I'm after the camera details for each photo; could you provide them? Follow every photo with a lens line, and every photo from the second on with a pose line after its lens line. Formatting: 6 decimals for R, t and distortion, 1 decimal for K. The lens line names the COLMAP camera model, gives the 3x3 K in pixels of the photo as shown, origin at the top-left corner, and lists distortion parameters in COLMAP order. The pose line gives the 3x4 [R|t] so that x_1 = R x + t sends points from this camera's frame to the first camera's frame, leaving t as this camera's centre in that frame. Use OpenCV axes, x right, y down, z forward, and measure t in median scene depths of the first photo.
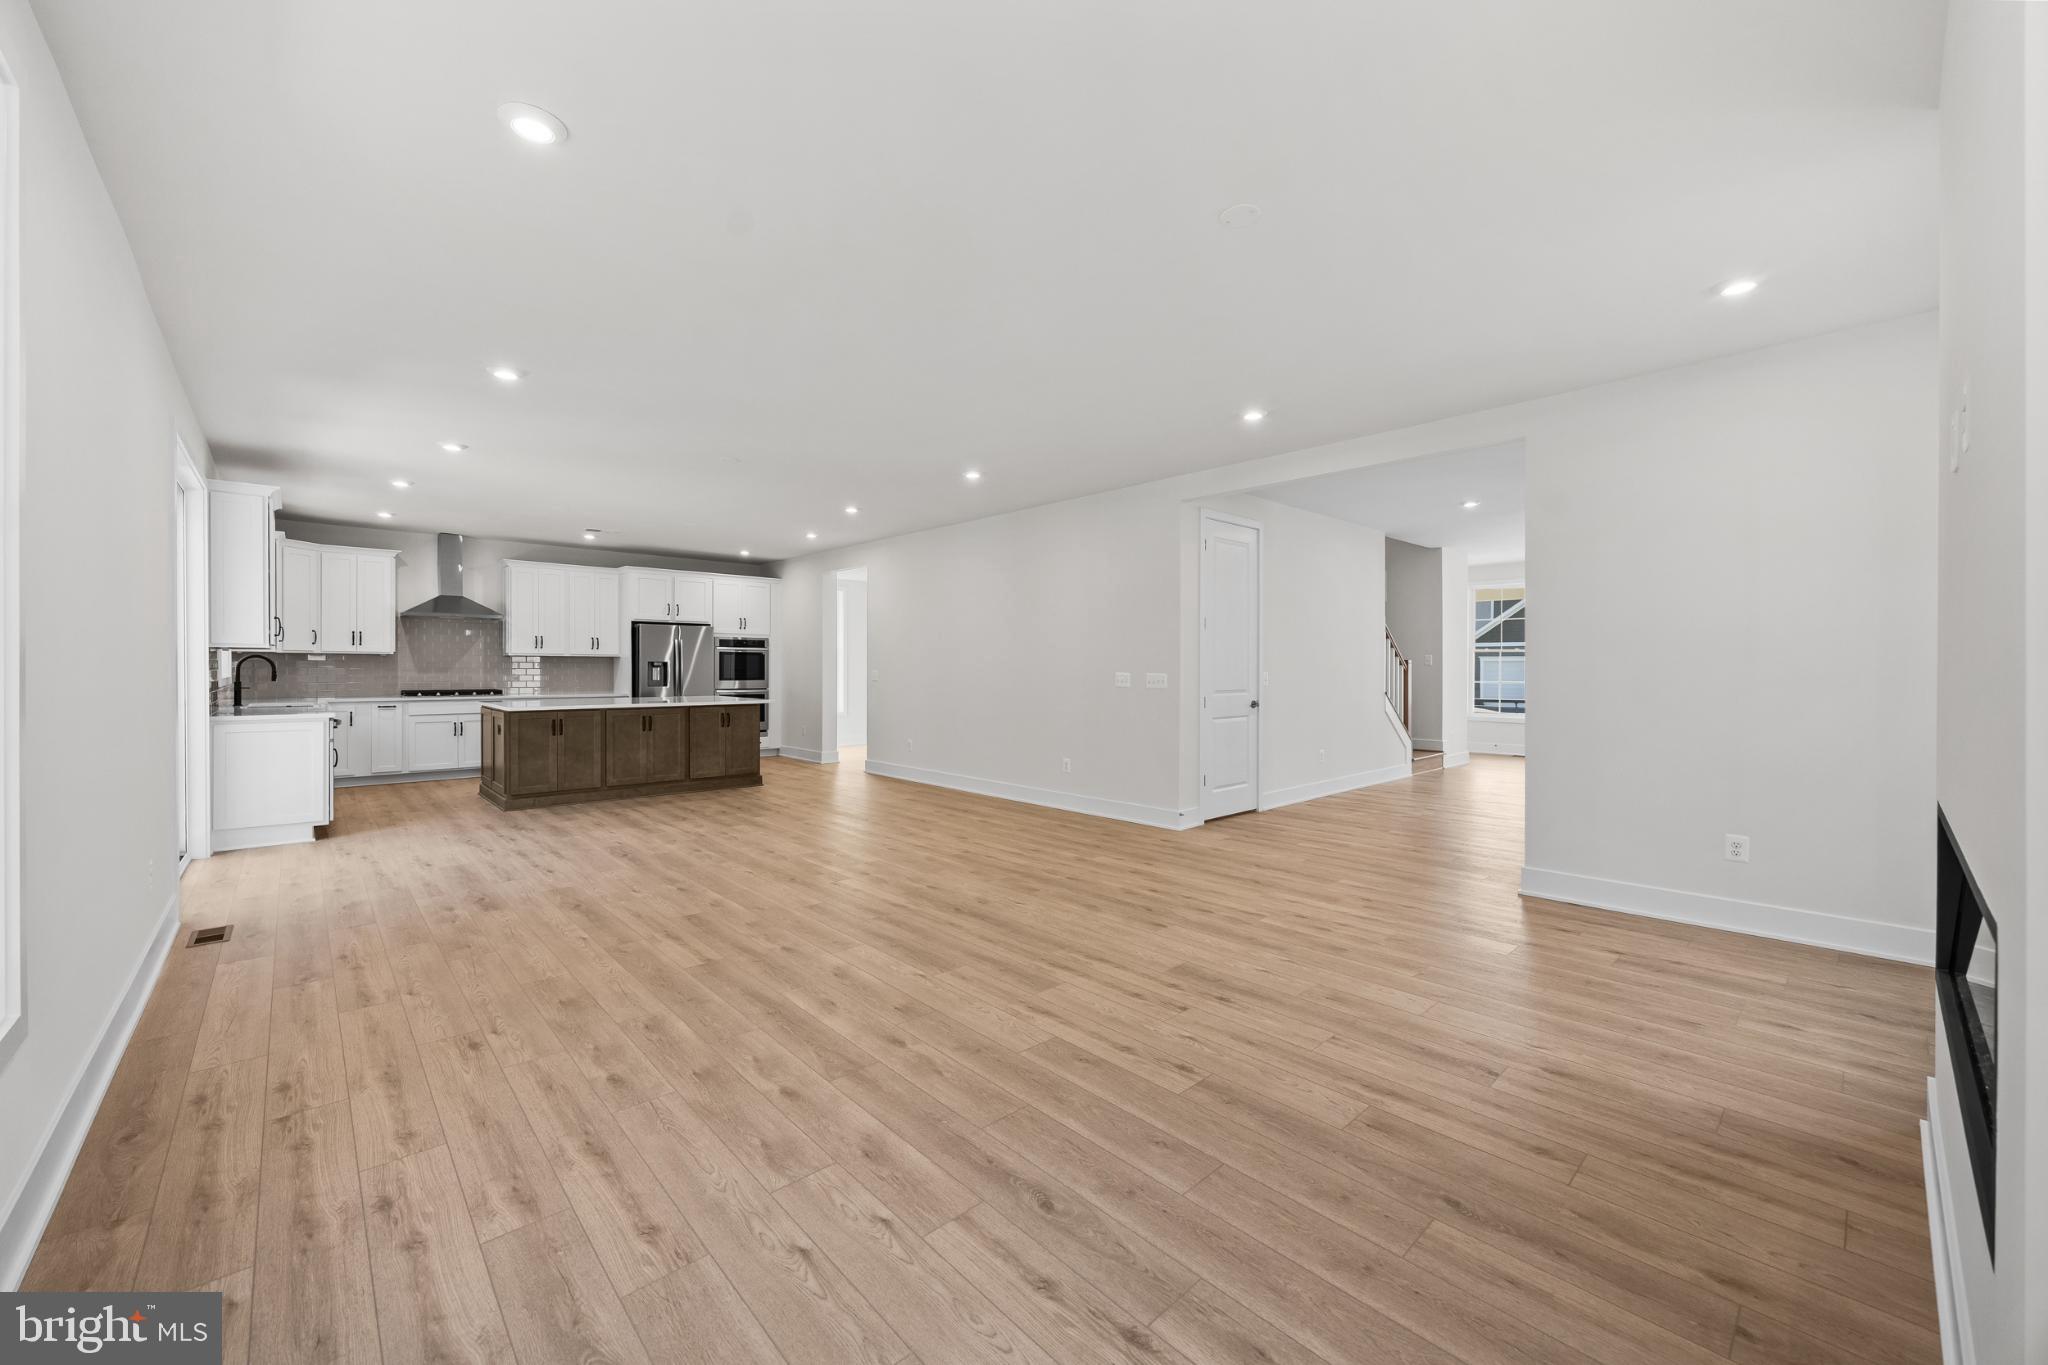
lens RADIAL K [[787.9, 0, 1027.0], [0, 787.9, 681.4], [0, 0, 1]] dist [-0.002172, -0.000429]
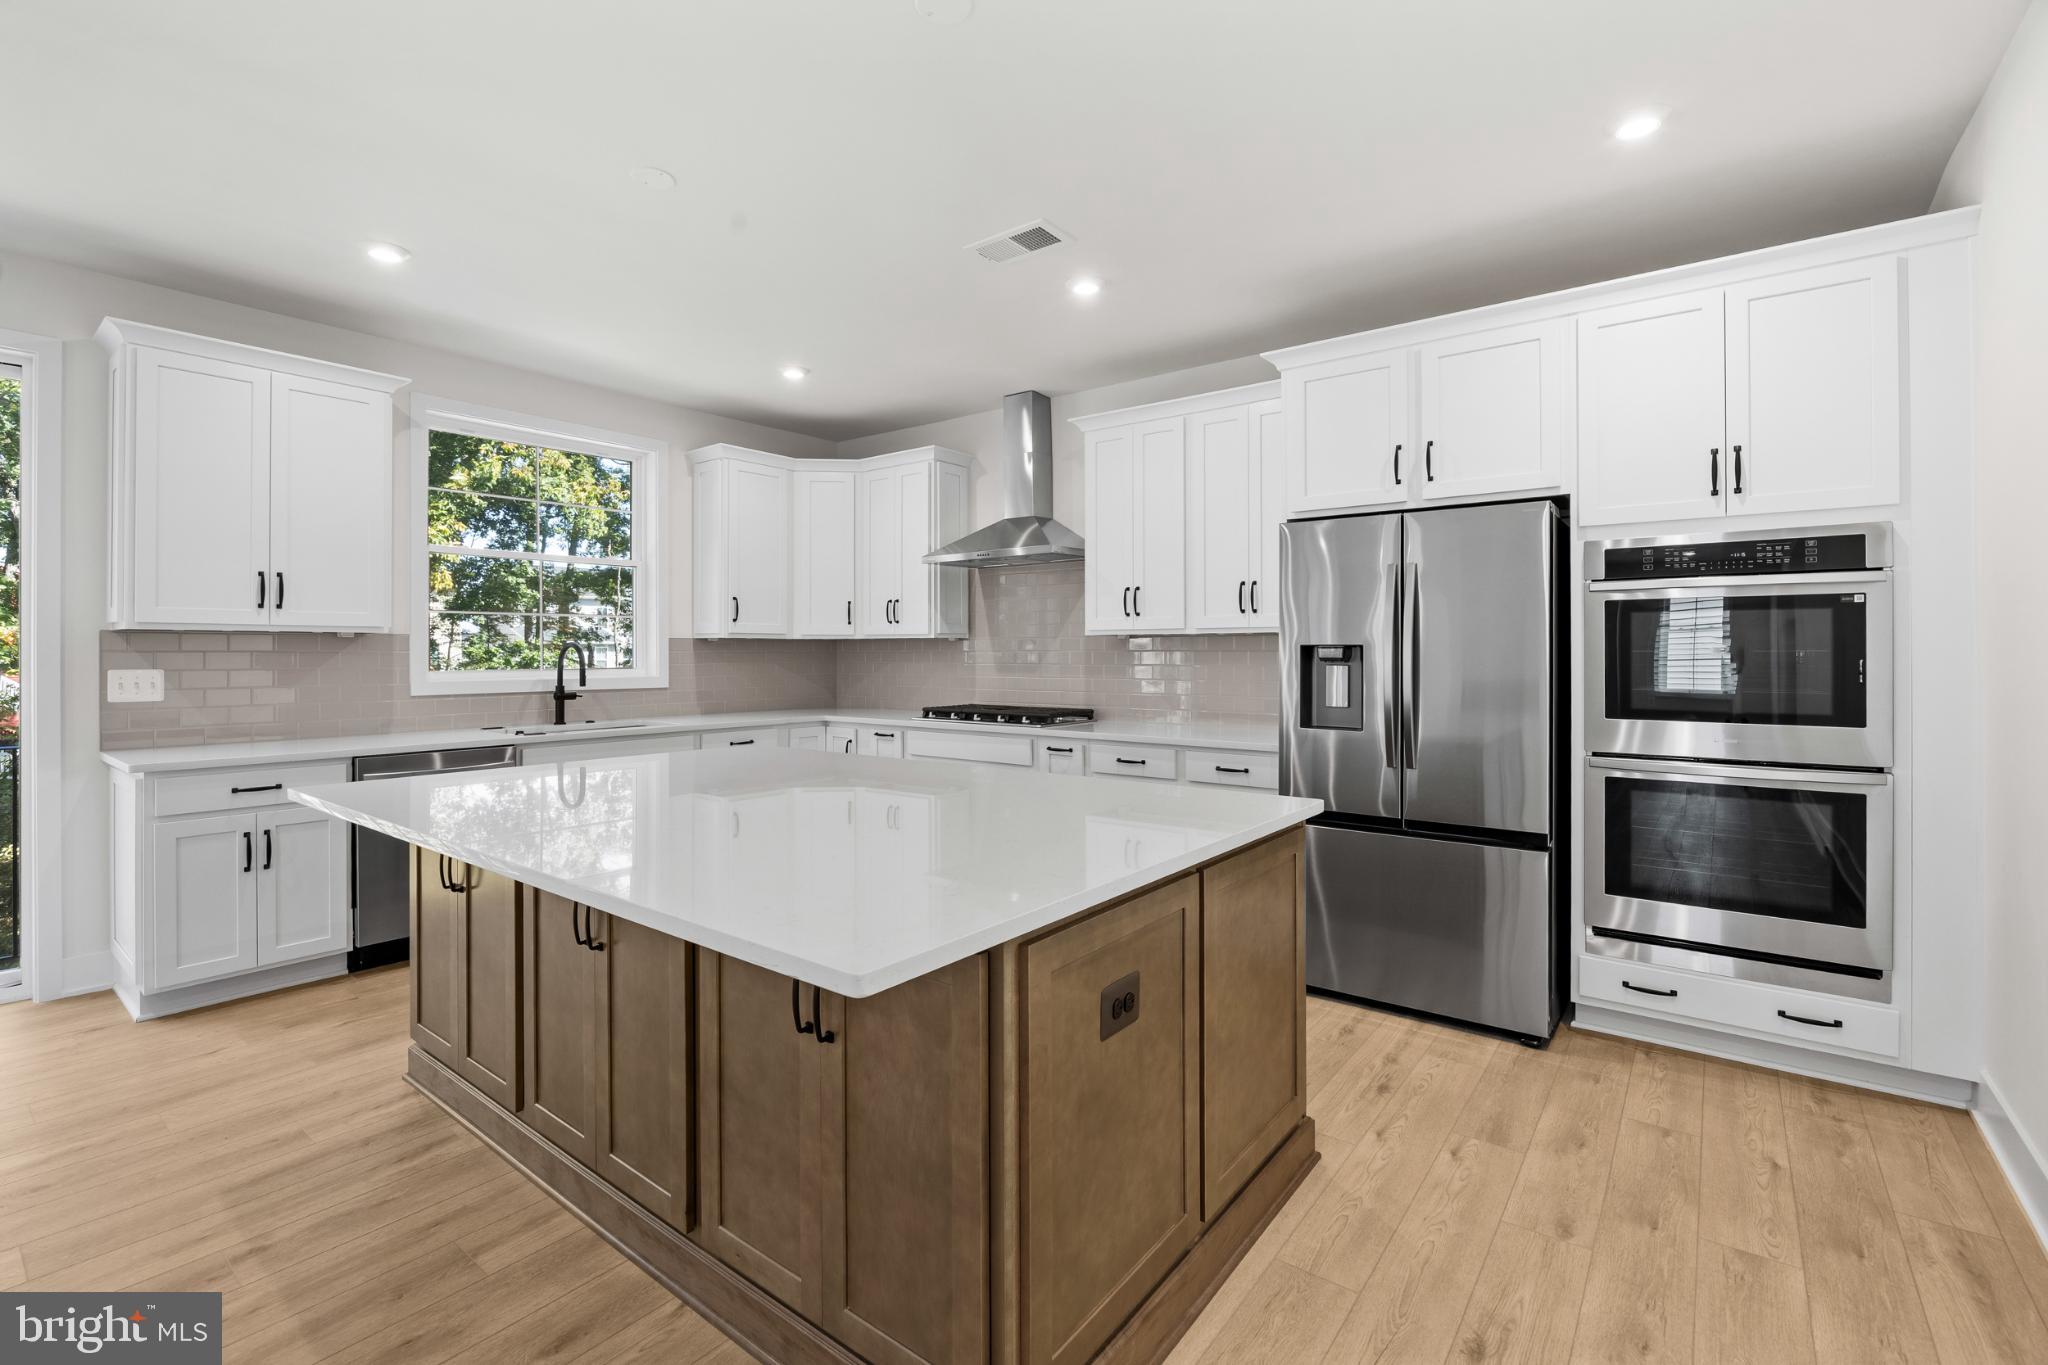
lens RADIAL K [[927.0, 0, 1014.2], [0, 927.0, 651.6], [0, 0, 1]] dist [-0.022043, 0.001457]
pose [[0.162938, 0.002901, -0.986632, -0.146271], [-0.002556, 0.999994, 0.002518, -0.023497], [0.986633, 0.002112, 0.162945, 0.817347]]
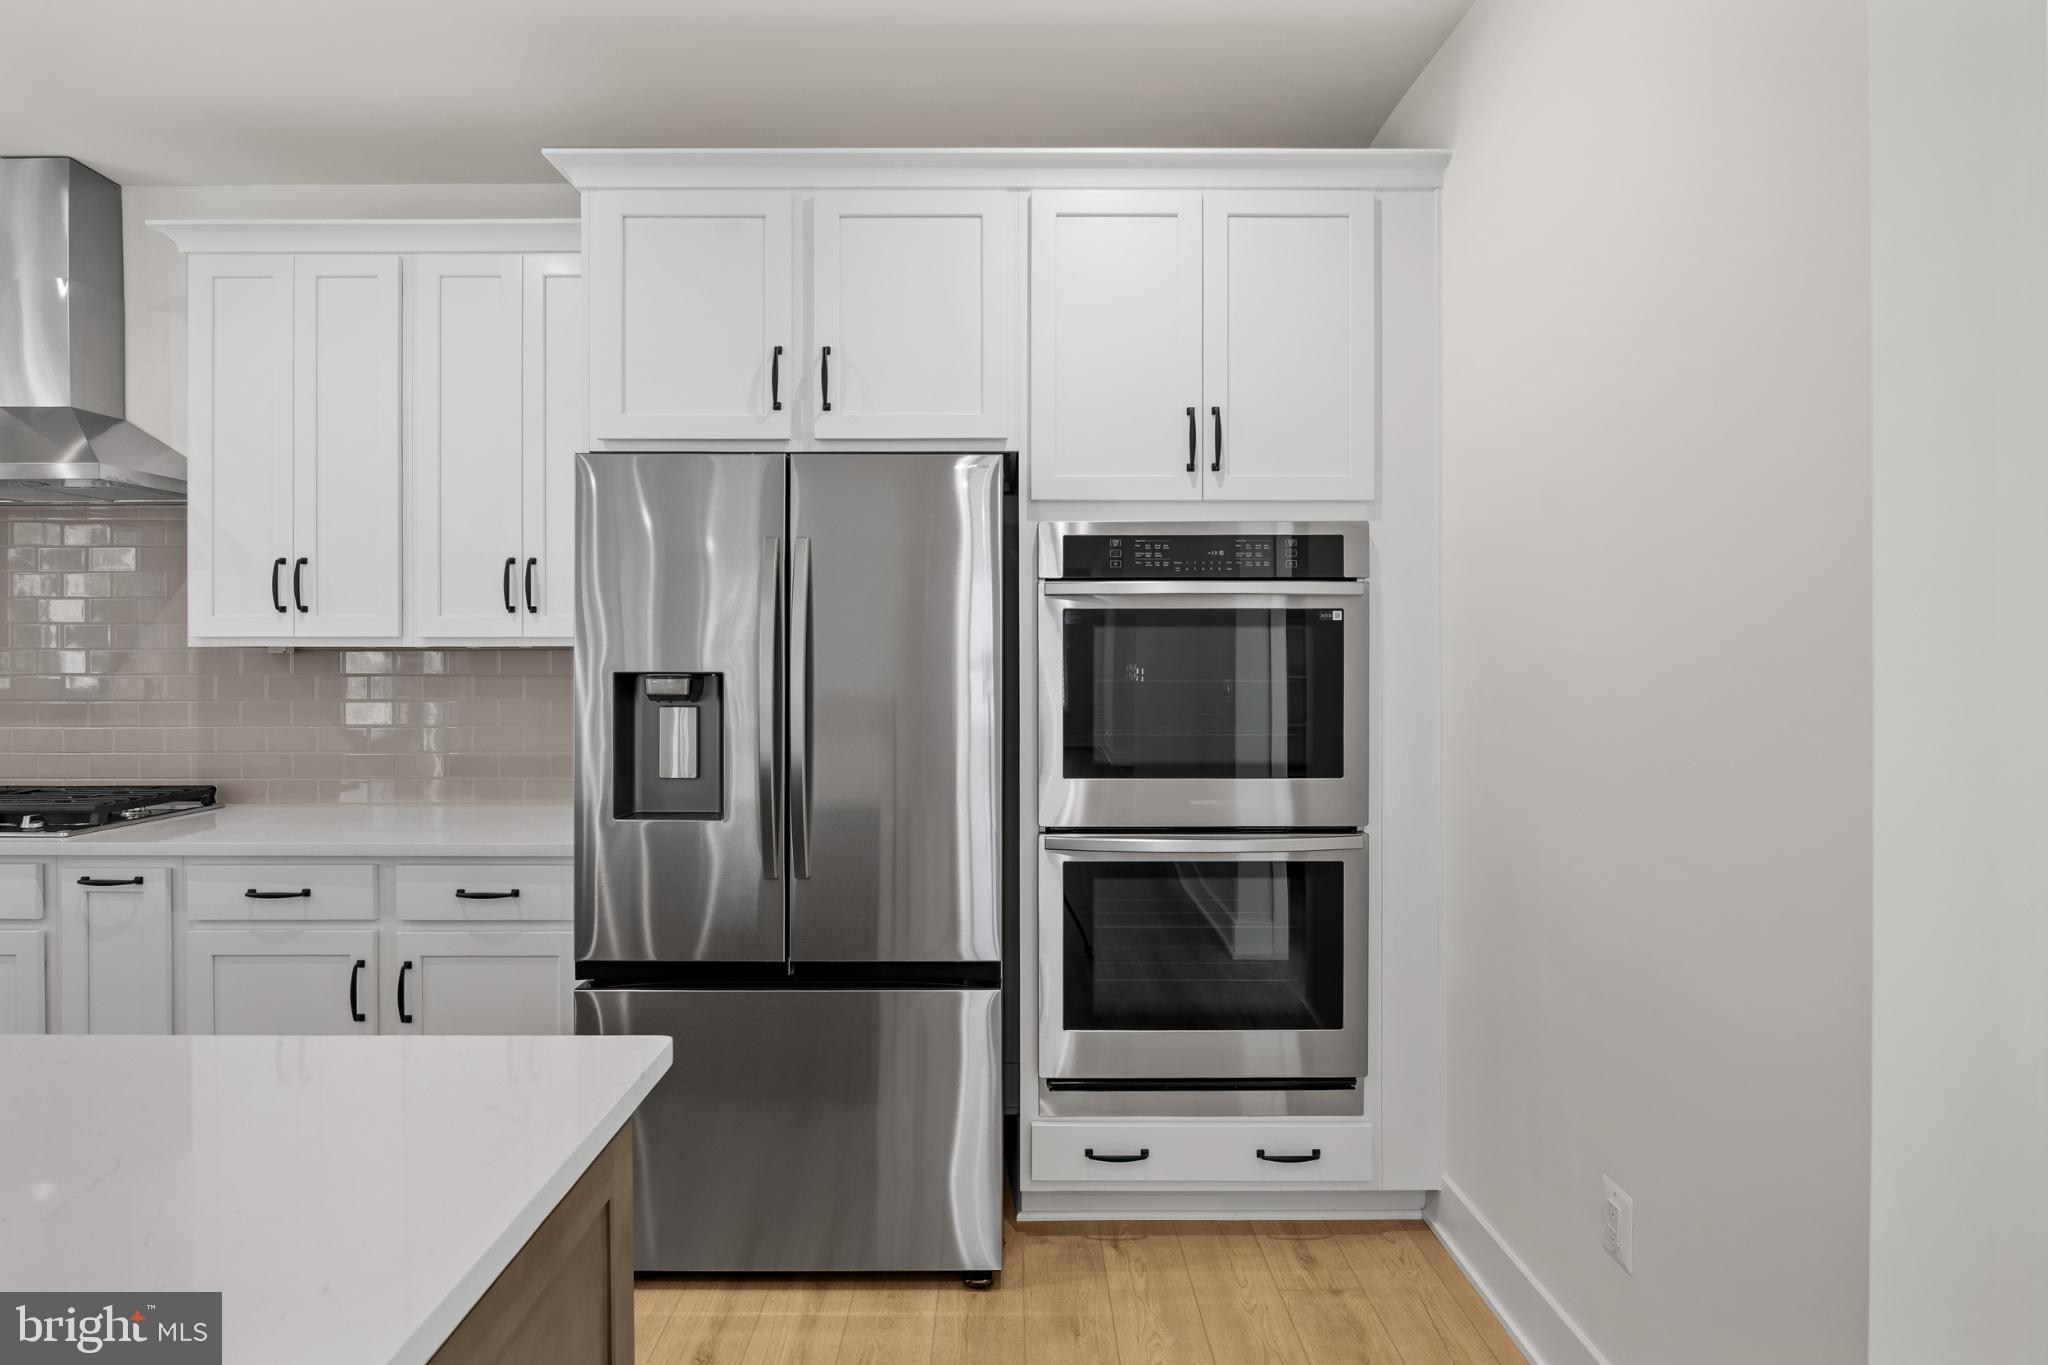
lens RADIAL K [[1113.2, 0, 1028.7], [0, 1113.2, 649.6], [0, 0, 1]] dist [-0.013555, 0.005527]
pose [[0.736517, 0.003762, -0.676409, -0.246986], [-0.003388, 0.999993, 0.001873, -0.031318], [0.676411, 0.000912, 0.736524, 0.865725]]
